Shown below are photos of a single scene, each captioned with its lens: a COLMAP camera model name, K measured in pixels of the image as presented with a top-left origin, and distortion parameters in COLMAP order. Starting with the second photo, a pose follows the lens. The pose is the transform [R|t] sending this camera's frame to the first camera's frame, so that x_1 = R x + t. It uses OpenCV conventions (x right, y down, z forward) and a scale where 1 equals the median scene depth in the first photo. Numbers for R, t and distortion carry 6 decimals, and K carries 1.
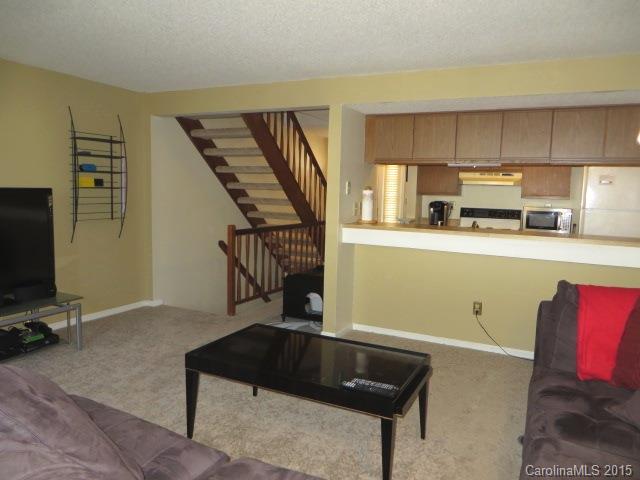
lens RADIAL K [[473.7, 0, 320.0], [0, 473.7, 240.0], [0, 0, 1]] dist [-0.049894, 0.000873]
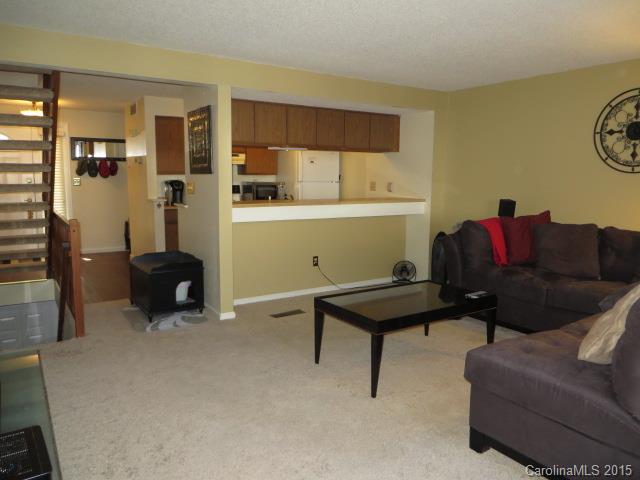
lens RADIAL K [[473.7, 0, 320.0], [0, 473.7, 240.0], [0, 0, 1]] dist [-0.049894, 0.000873]
pose [[0.508758, -0.138814, 0.849645, -0.732267], [0.094336, 0.989961, 0.105251, -0.046725], [-0.855725, 0.026605, 0.516746, 0.307214]]
